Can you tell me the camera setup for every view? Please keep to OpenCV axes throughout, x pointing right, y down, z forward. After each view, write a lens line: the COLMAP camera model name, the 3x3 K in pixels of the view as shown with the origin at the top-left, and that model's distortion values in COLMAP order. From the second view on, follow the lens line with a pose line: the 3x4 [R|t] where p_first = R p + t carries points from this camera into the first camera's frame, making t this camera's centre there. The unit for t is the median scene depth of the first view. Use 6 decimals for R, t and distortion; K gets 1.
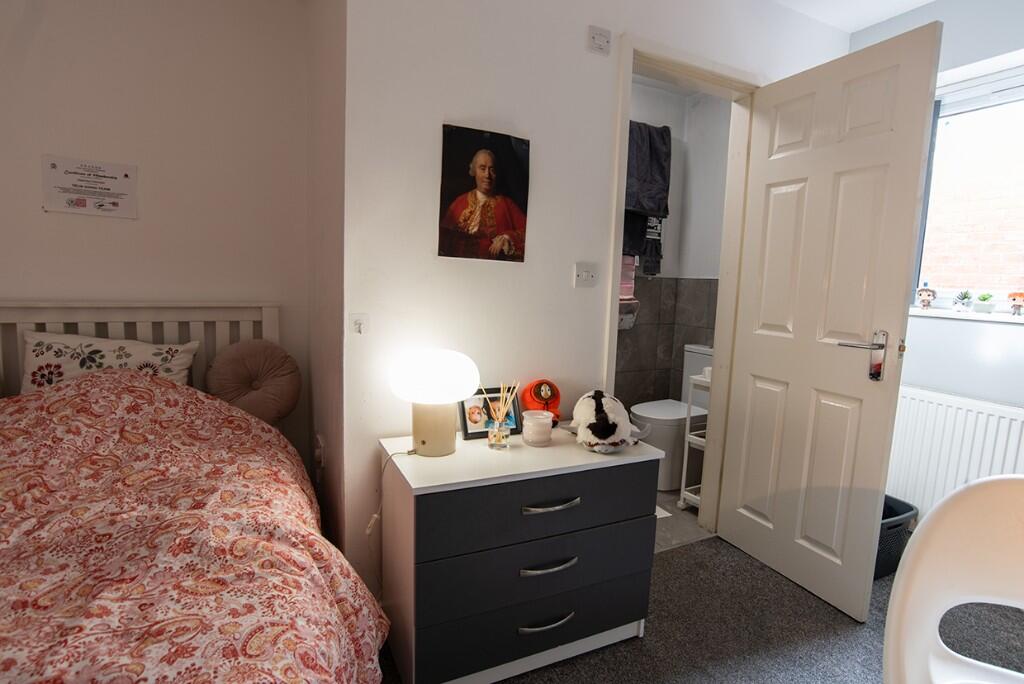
lens RADIAL K [[532.0, 0, 512.0], [0, 532.0, 342.0], [0, 0, 1]] dist [-0.054810, 0.025001]
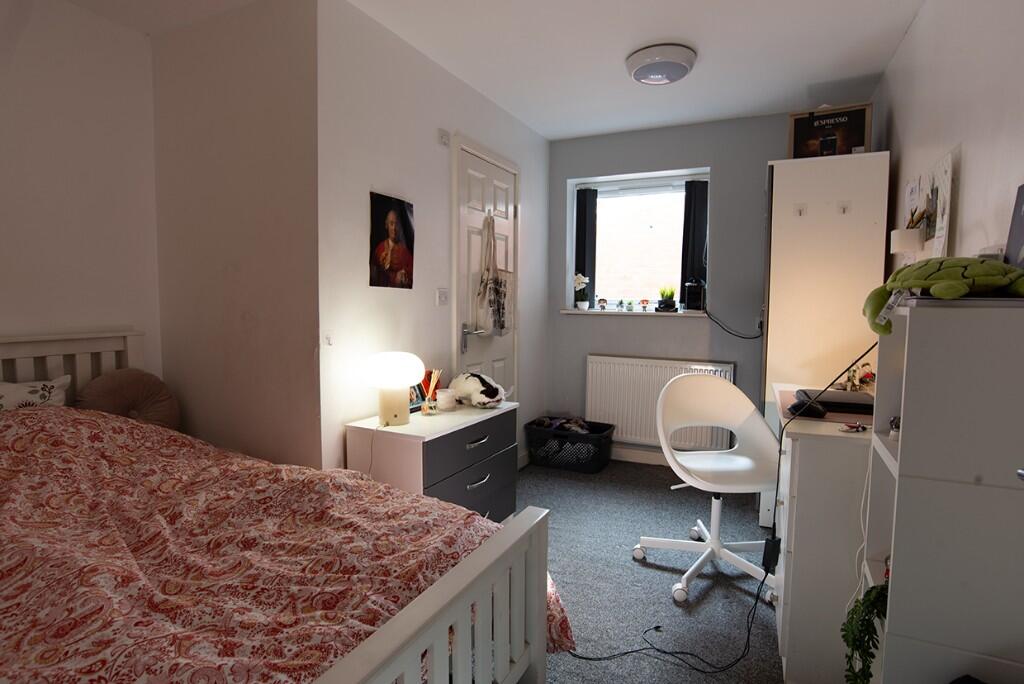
lens RADIAL K [[555.5, 0, 512.0], [0, 555.5, 342.0], [0, 0, 1]] dist [-0.048766, 0.000009]
pose [[0.792968, -0.072667, 0.604914, -0.711738], [0.093038, 0.995660, -0.002355, 0.019951], [-0.602118, 0.058148, 0.796287, -0.348348]]
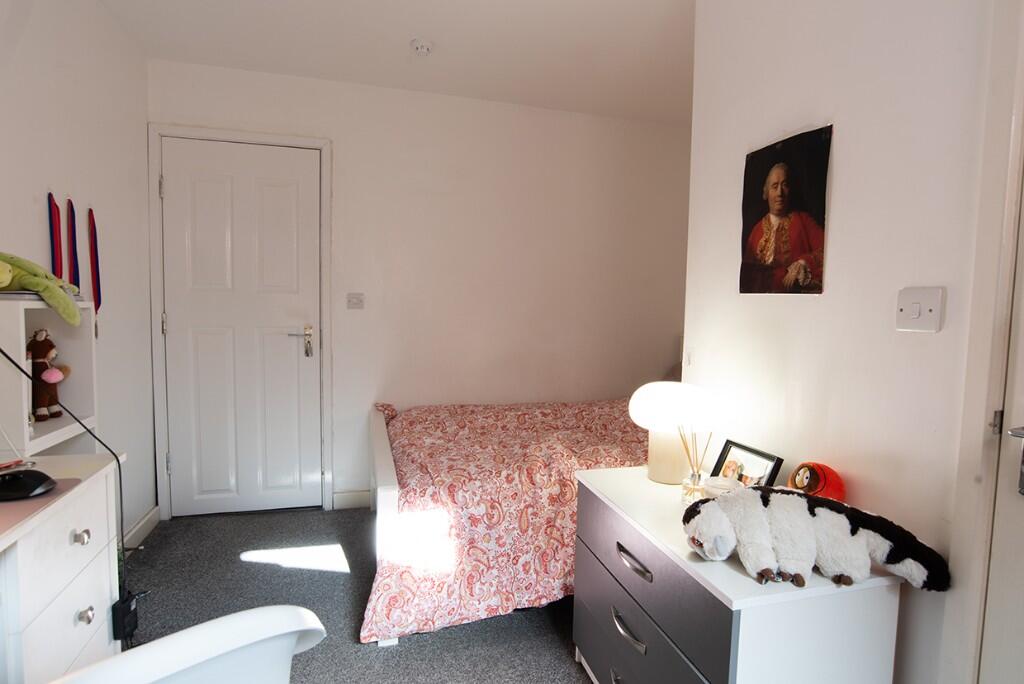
lens RADIAL K [[532.0, 0, 512.0], [0, 532.0, 342.0], [0, 0, 1]] dist [-0.054810, 0.025001]
pose [[-0.185455, 0.024139, -0.982356, 0.844325], [-0.150461, 0.987212, 0.052663, -0.063508], [0.971065, 0.157573, -0.179452, 0.774634]]
